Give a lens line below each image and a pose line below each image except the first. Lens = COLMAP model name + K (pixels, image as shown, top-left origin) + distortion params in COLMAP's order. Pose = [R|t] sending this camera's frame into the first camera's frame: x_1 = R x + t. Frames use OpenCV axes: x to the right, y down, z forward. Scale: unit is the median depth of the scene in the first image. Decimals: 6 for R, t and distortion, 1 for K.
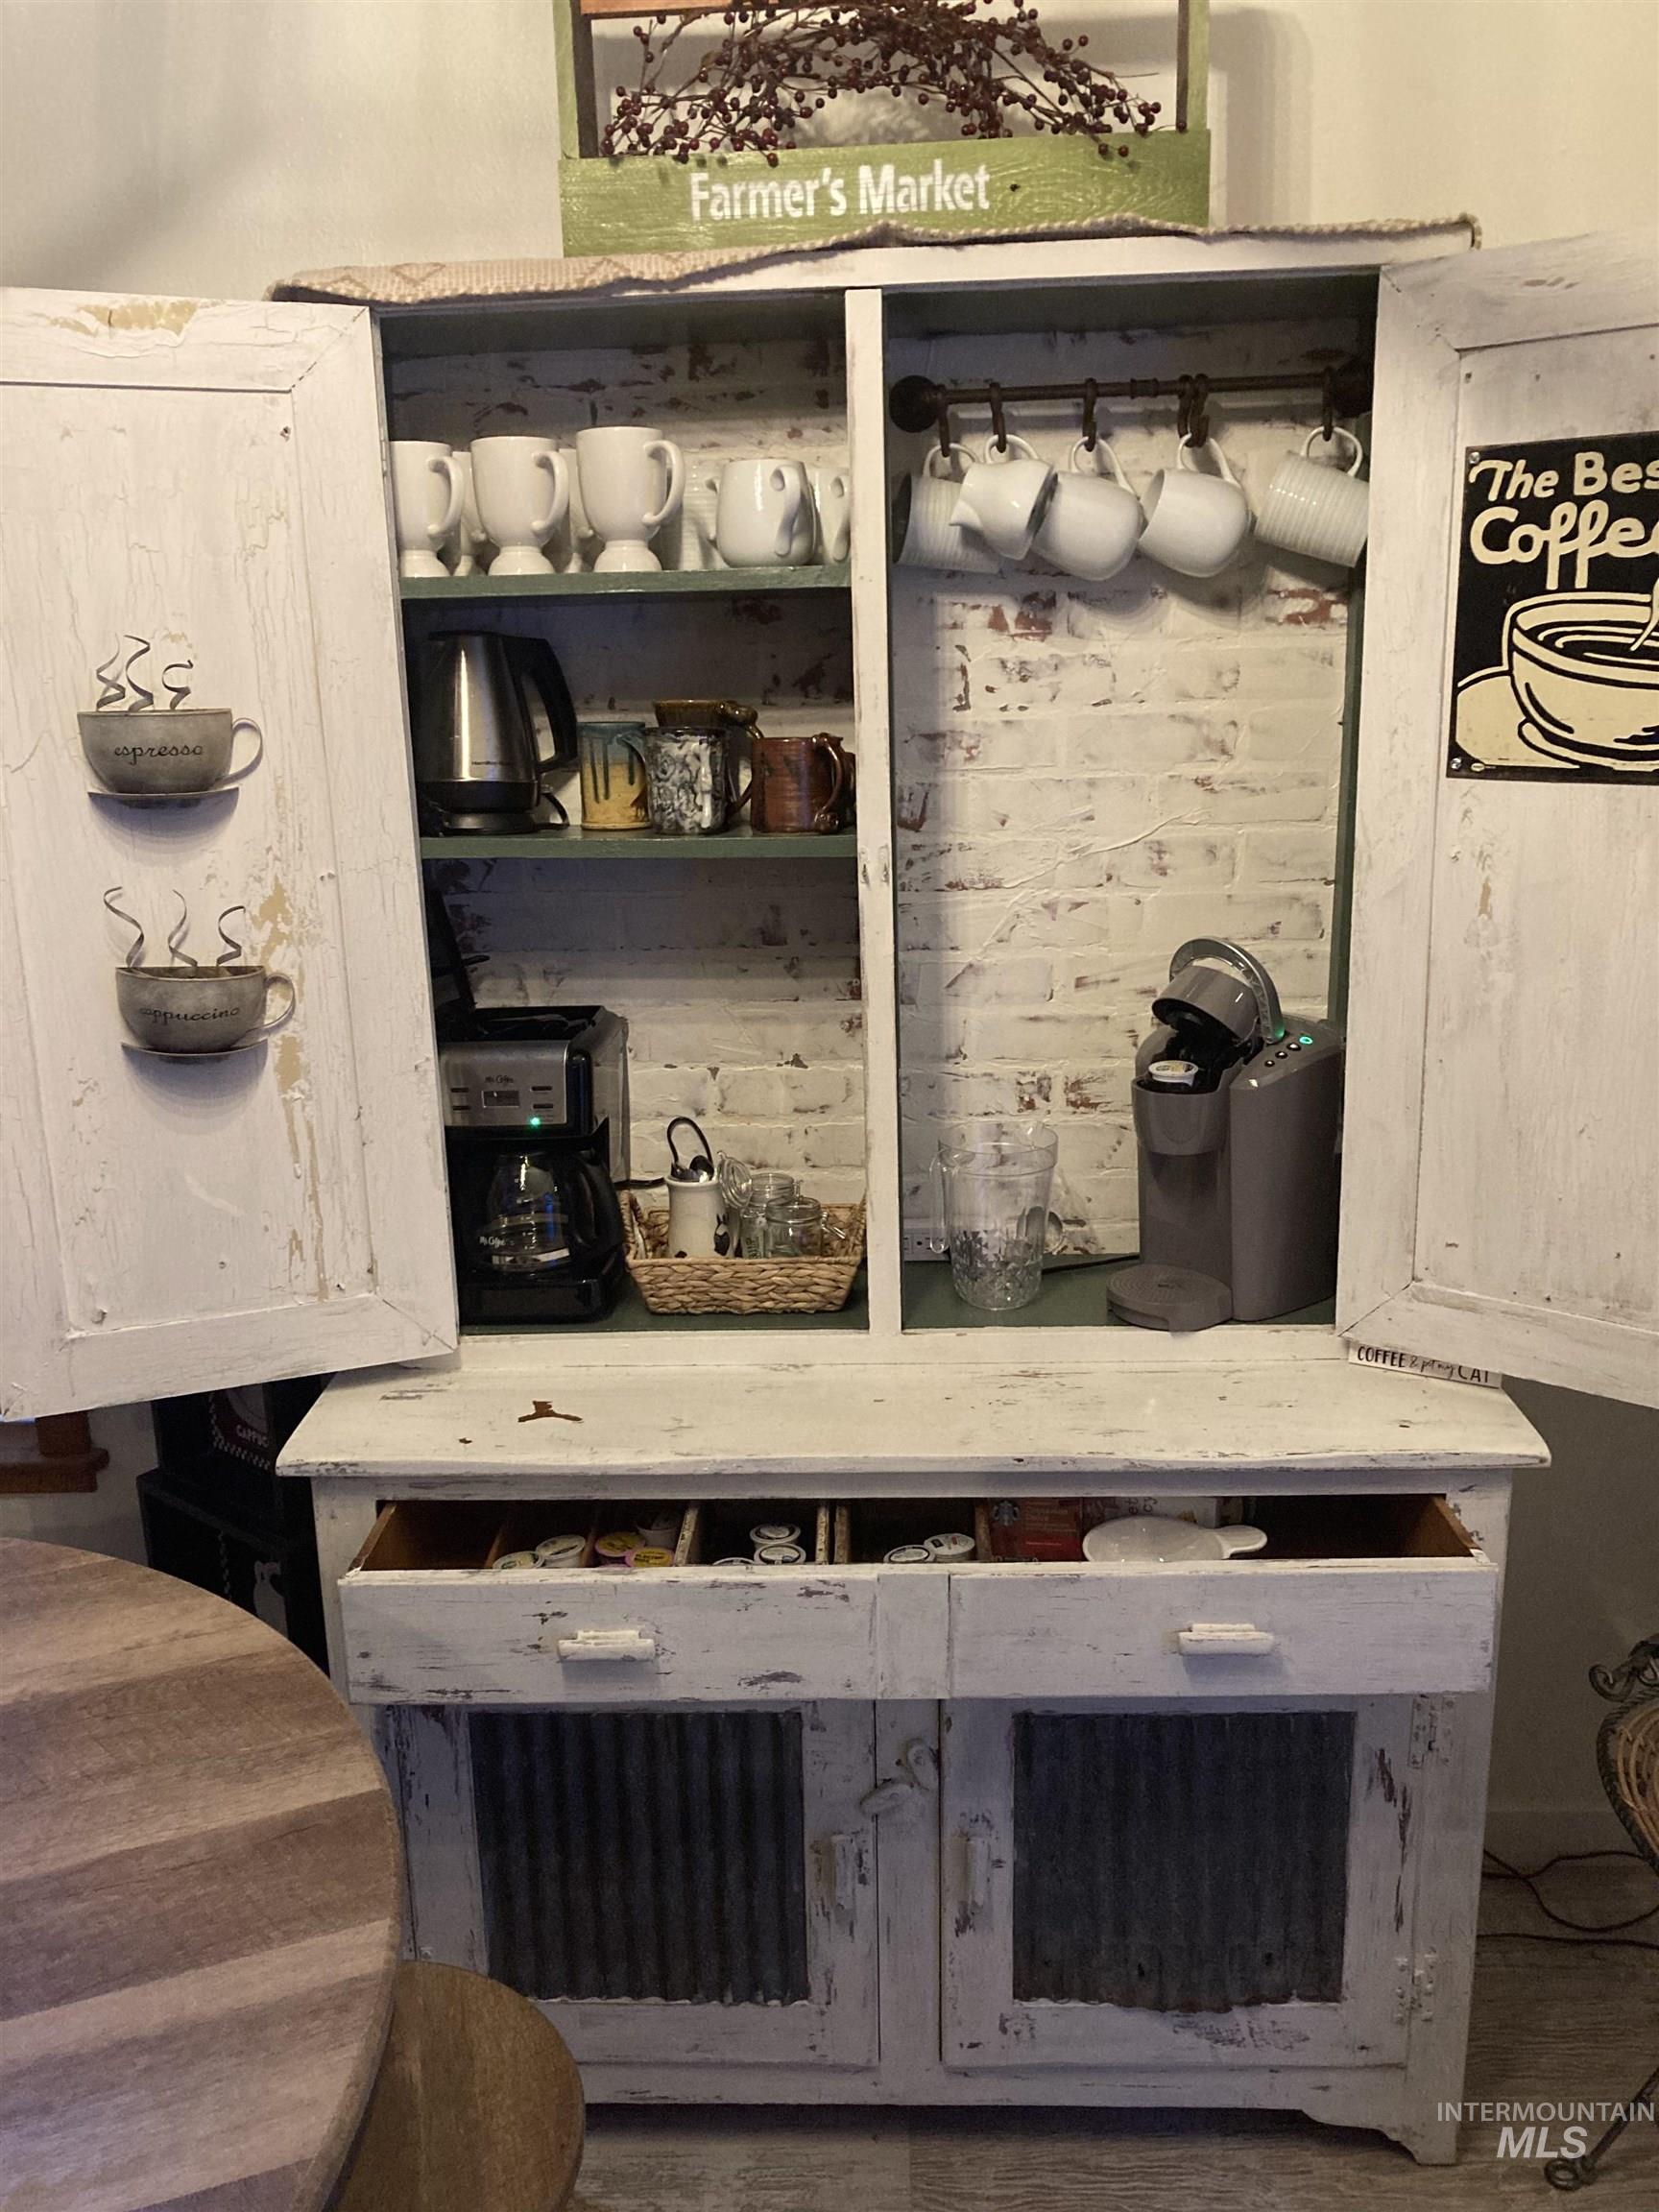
lens RADIAL K [[1808.9, 0, 824.7], [0, 1808.9, 1103.8], [0, 0, 1]] dist [0.005894, -0.001380]
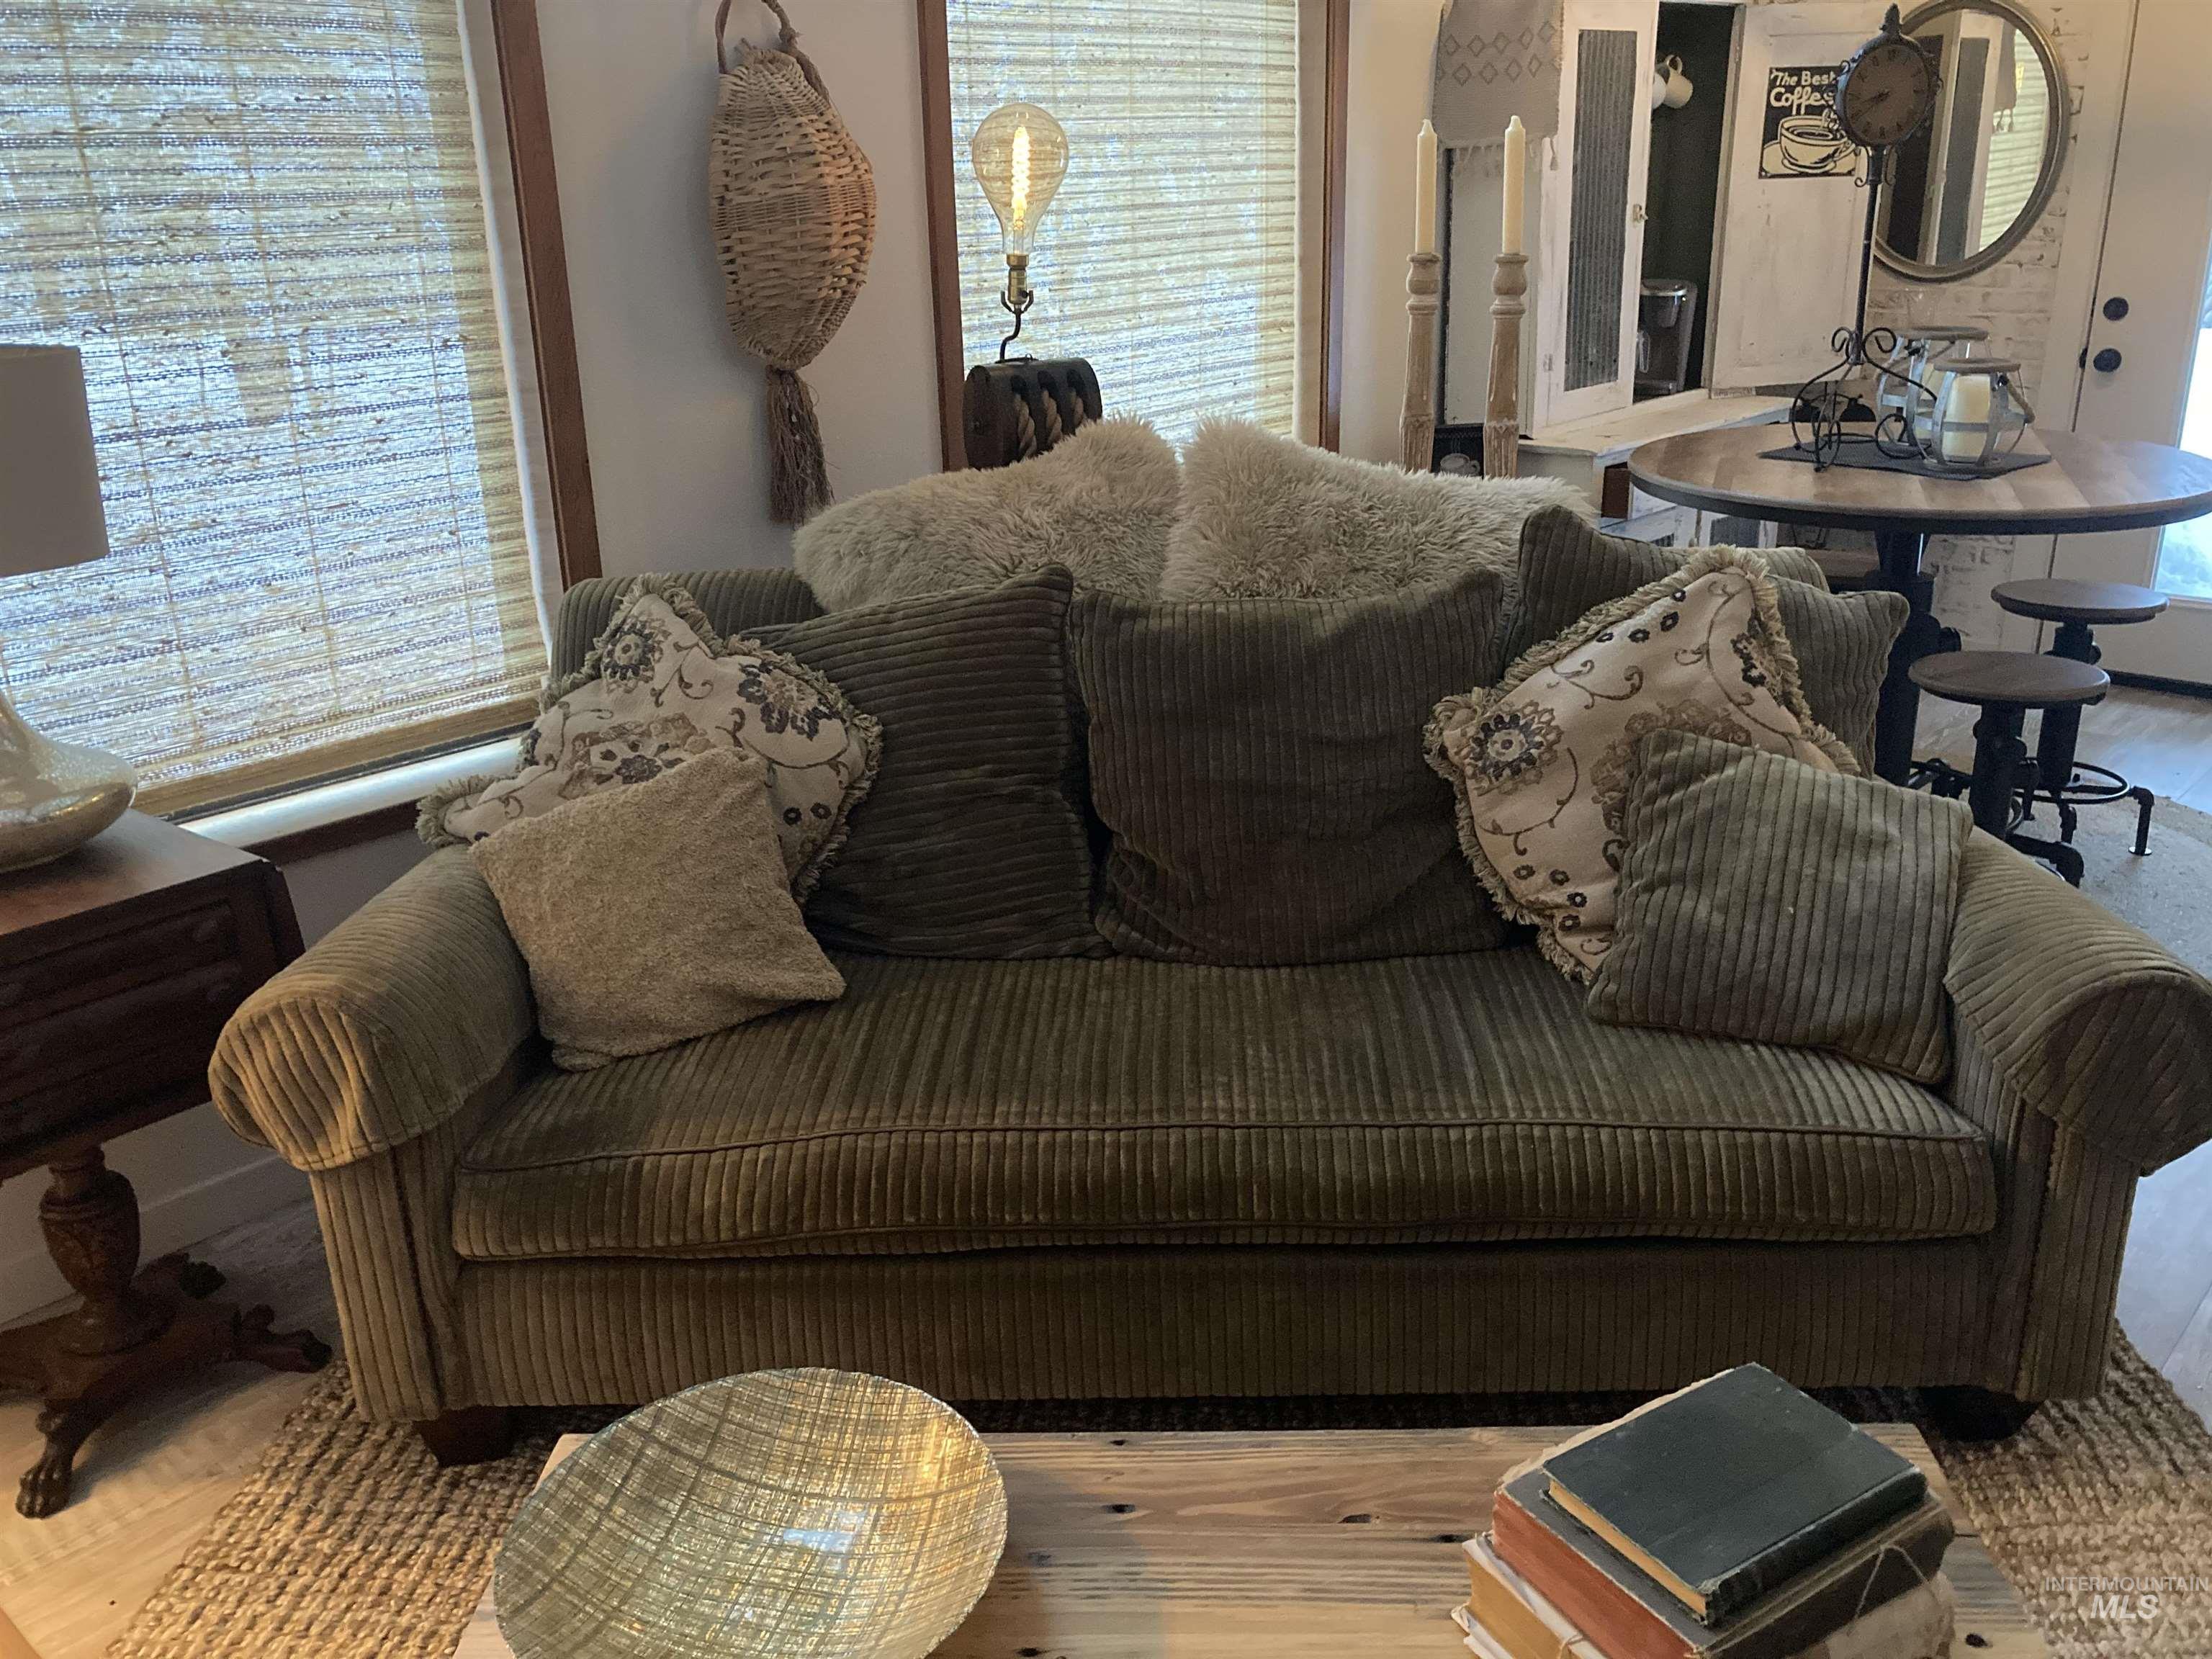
lens RADIAL K [[1808.9, 0, 1098.0], [0, 1808.9, 825.0], [0, 0, 1]] dist [0.005894, -0.001380]
pose [[0.667829, -0.250851, 0.700770, -2.900244], [0.200741, 0.967311, 0.154958, 0.181773], [-0.716734, 0.037188, 0.696355, -0.291927]]
